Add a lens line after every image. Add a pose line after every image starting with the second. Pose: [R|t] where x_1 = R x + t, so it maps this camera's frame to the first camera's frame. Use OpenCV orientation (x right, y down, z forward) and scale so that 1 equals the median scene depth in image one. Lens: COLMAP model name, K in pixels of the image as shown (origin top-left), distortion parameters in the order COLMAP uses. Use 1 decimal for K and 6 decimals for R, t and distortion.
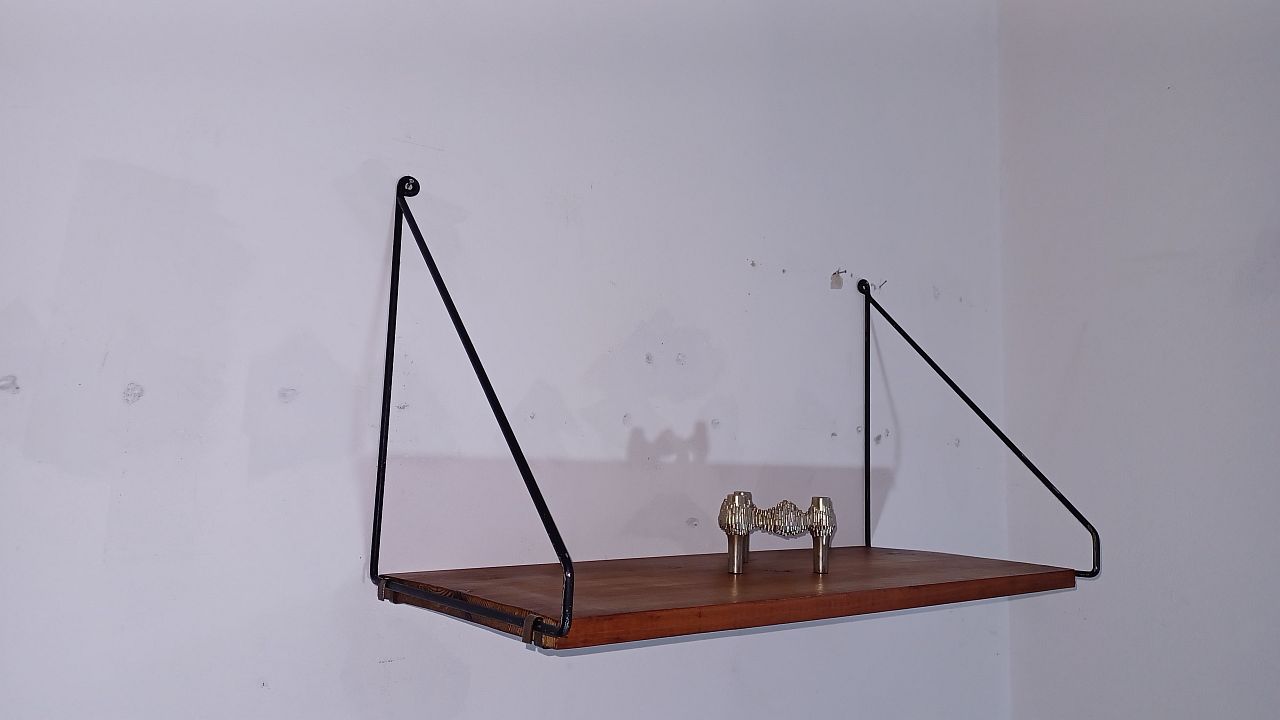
lens RADIAL K [[933.3, 0, 634.6], [0, 933.3, 347.5], [0, 0, 1]] dist [0.064552, -0.052618]
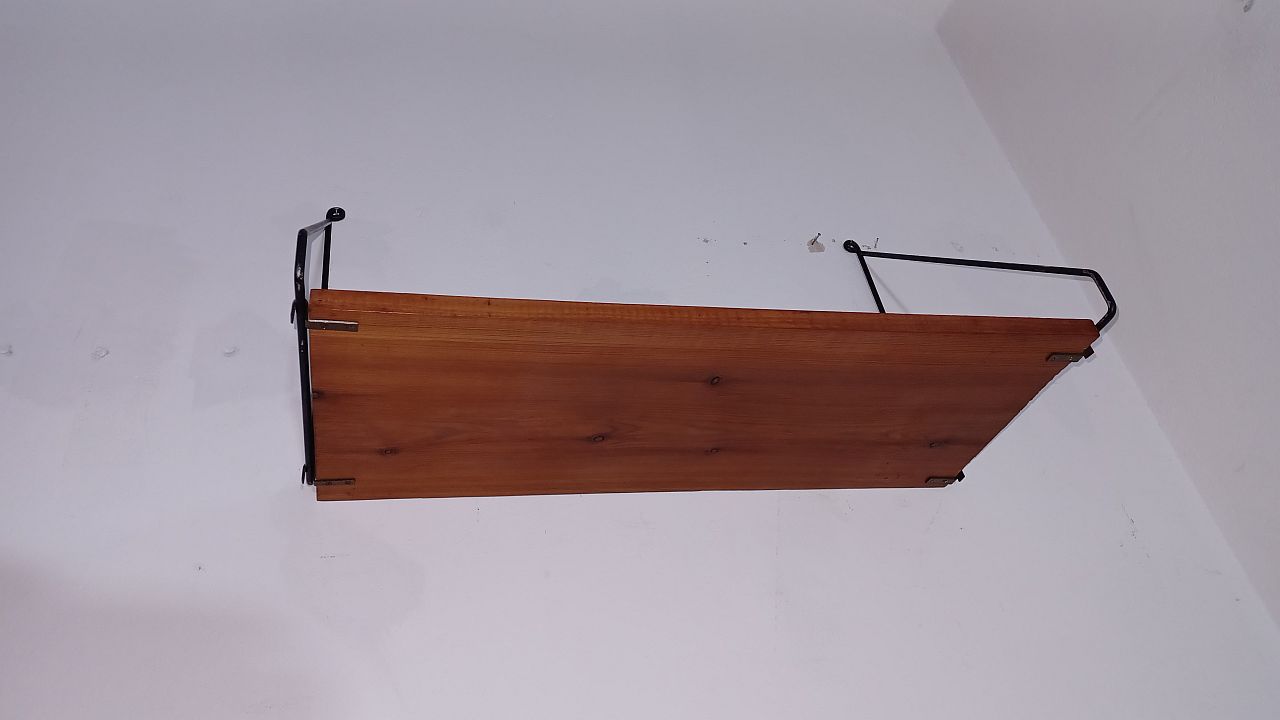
lens RADIAL K [[928.2, 0, 629.7], [0, 928.2, 354.8], [0, 0, 1]] dist [0.044306, -0.013752]
pose [[0.892107, -0.378240, -0.247145, 0.330791], [0.221502, 0.842870, -0.490415, 0.653460], [0.393805, 0.382760, 0.835711, 0.175364]]
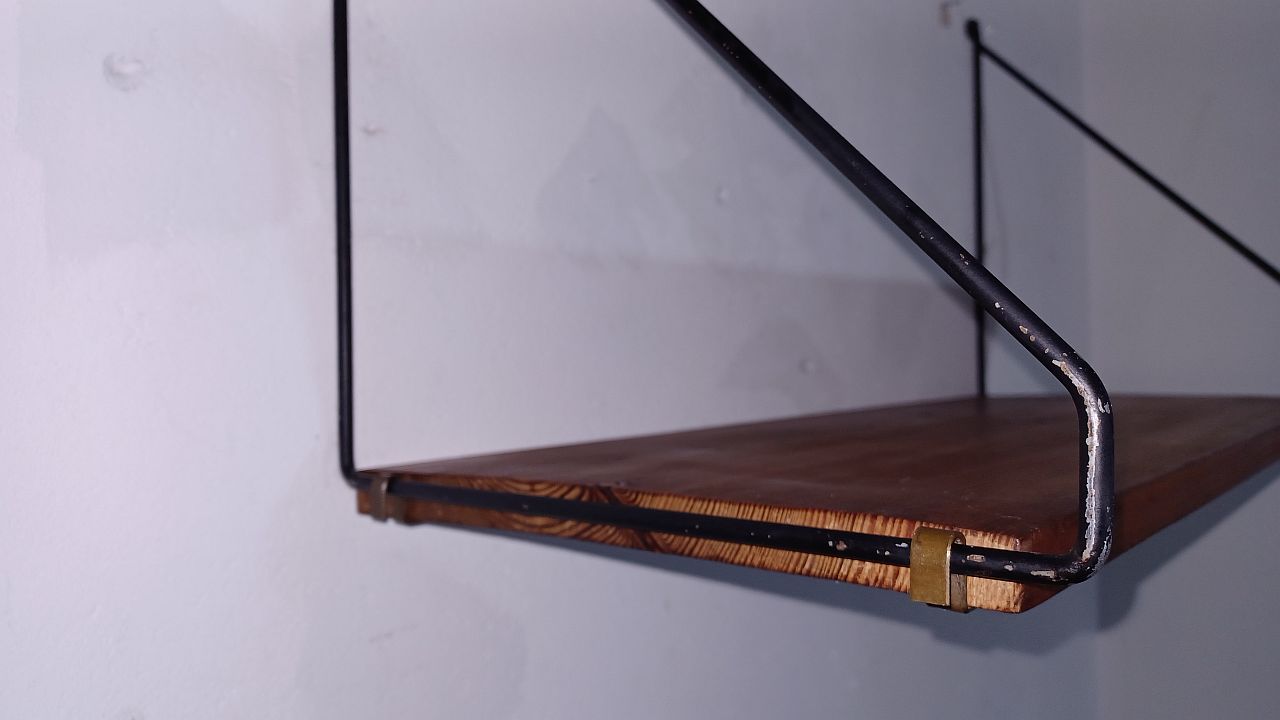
lens RADIAL K [[962.7, 0, 628.1], [0, 962.7, 359.6], [0, 0, 1]] dist [0.017209, -0.003002]
pose [[0.984534, -0.047667, 0.168586, -0.194402], [0.026750, 0.991893, 0.124230, 0.114447], [-0.173141, -0.117799, 0.977827, 0.445252]]
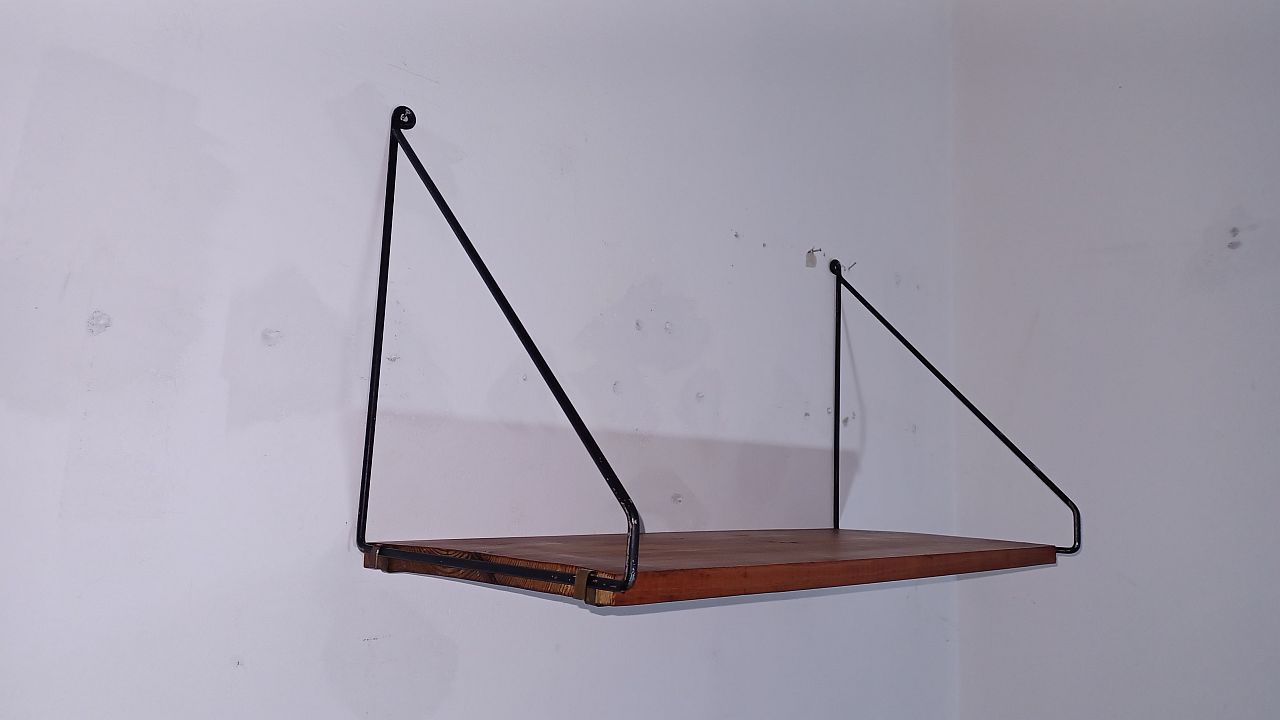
lens RADIAL K [[933.3, 0, 634.6], [0, 933.3, 347.5], [0, 0, 1]] dist [0.064552, -0.052618]
pose [[0.991976, 0.025118, 0.123908, -0.120497], [-0.023265, 0.999595, -0.016374, 0.058046], [-0.124269, 0.013359, 0.992159, 0.066827]]
